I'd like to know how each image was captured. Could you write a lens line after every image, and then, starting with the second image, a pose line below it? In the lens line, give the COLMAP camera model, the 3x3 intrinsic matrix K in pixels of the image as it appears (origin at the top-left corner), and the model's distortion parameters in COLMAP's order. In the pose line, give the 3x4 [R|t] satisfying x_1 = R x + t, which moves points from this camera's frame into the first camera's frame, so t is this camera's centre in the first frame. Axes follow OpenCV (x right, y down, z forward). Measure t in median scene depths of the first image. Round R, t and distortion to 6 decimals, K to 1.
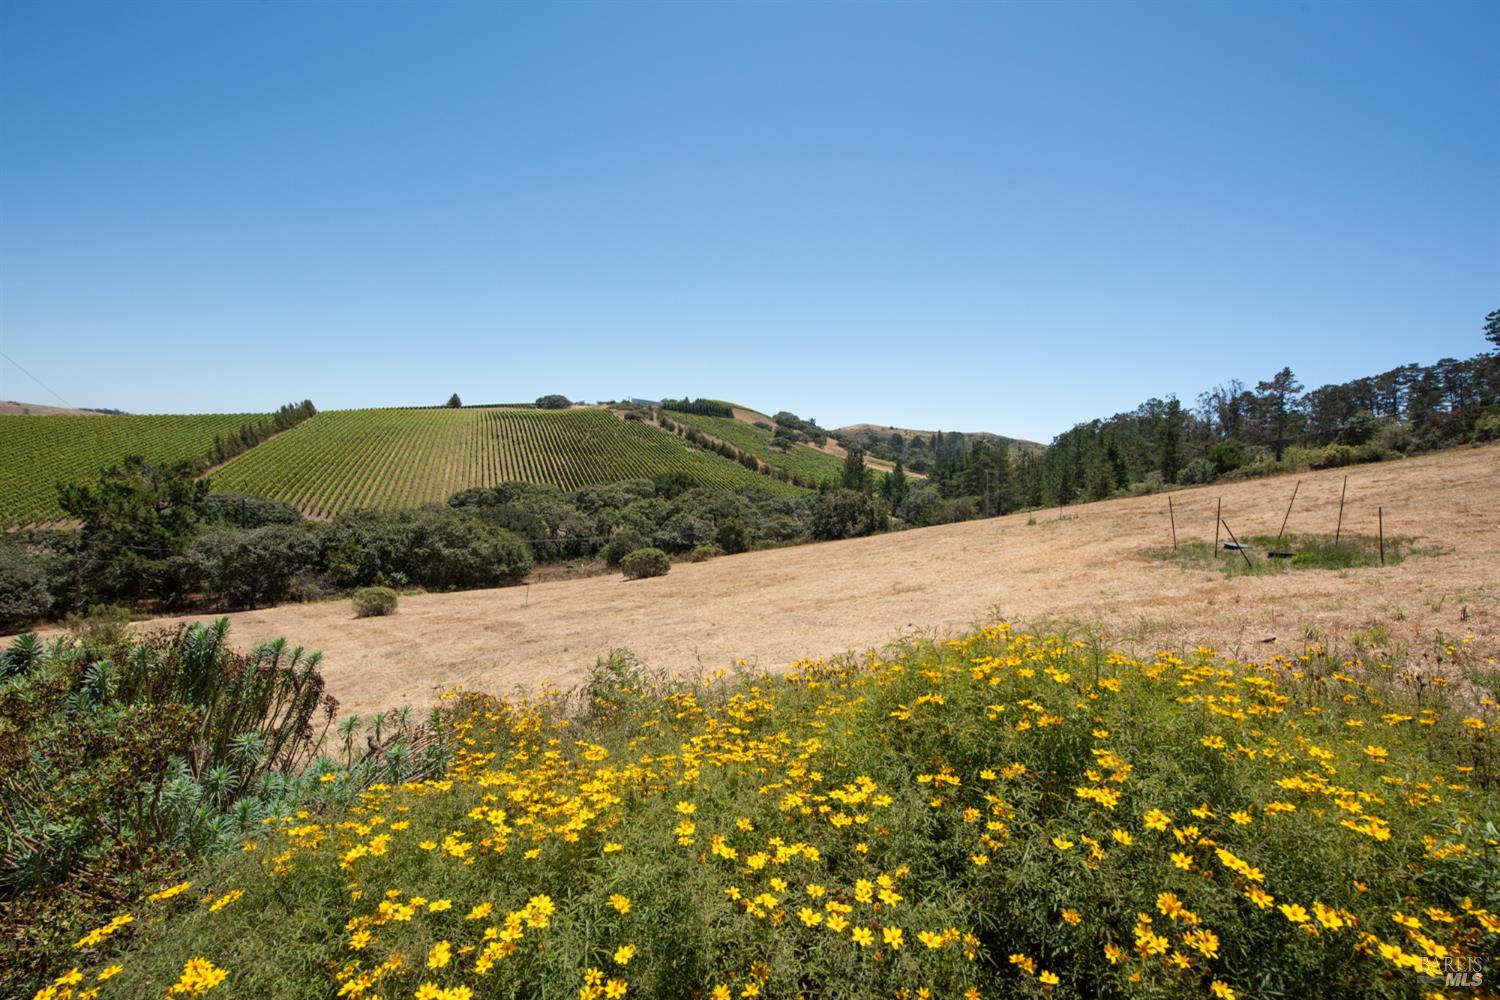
lens RADIAL K [[638.7, 0, 753.2], [0, 638.7, 527.5], [0, 0, 1]] dist [-0.000796, -0.000127]
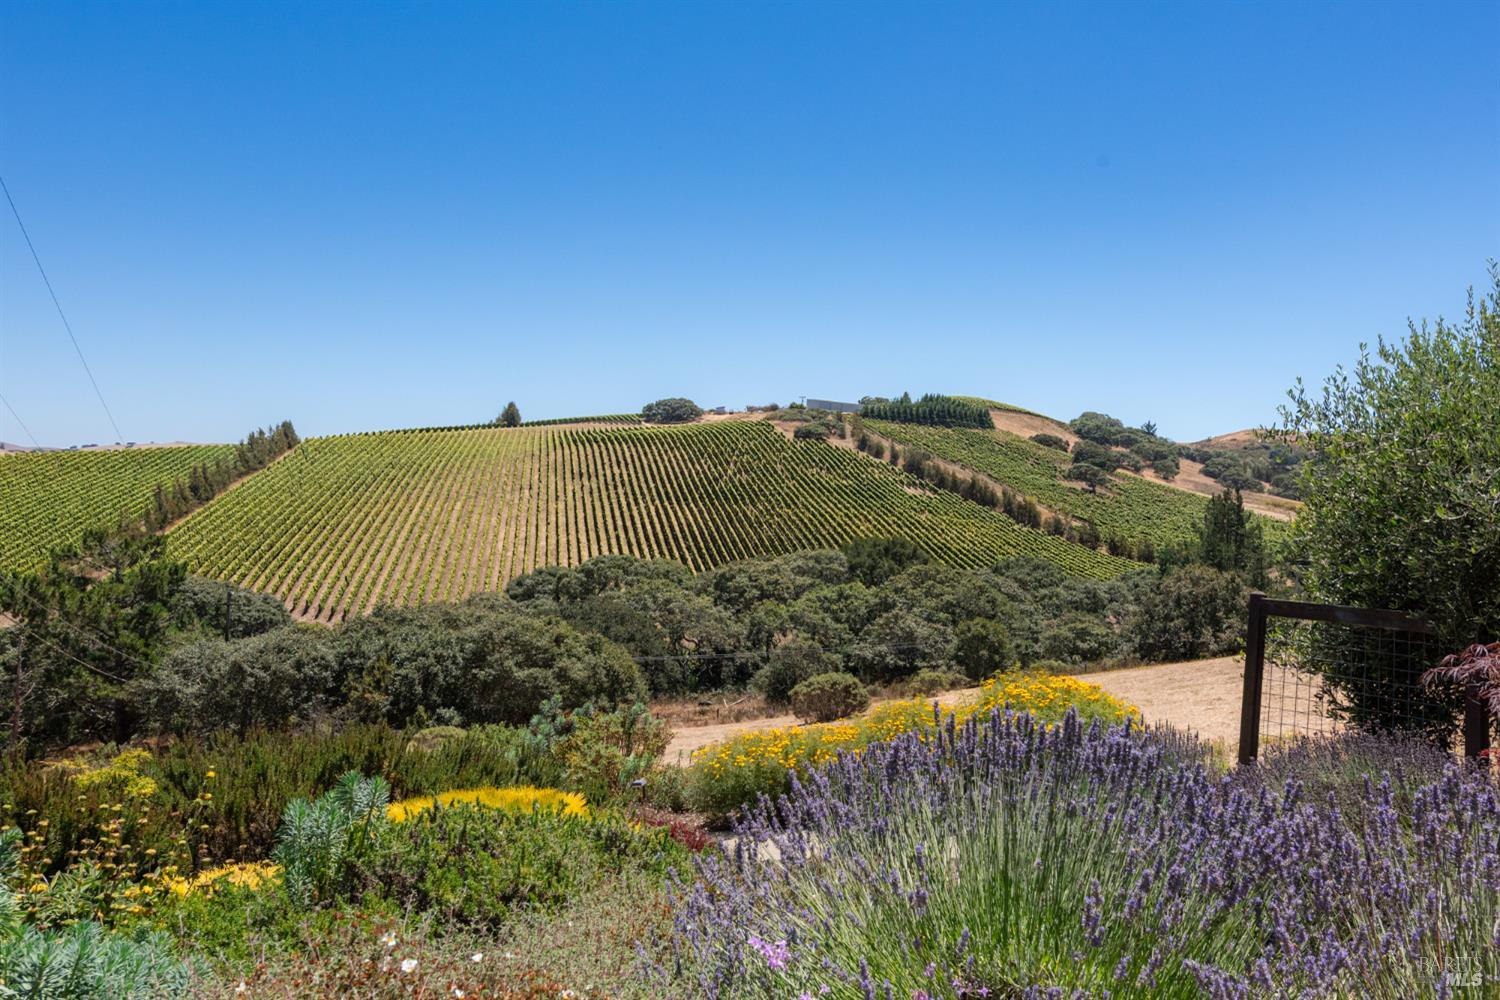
lens RADIAL K [[974.4, 0, 750.0], [0, 974.4, 500.0], [0, 0, 1]] dist [0.023952, -0.006454]
pose [[0.969881, -0.032190, -0.241443, -0.030101], [-0.002700, 0.989748, -0.142802, 0.005244], [0.243565, 0.139153, 0.959850, 0.154246]]
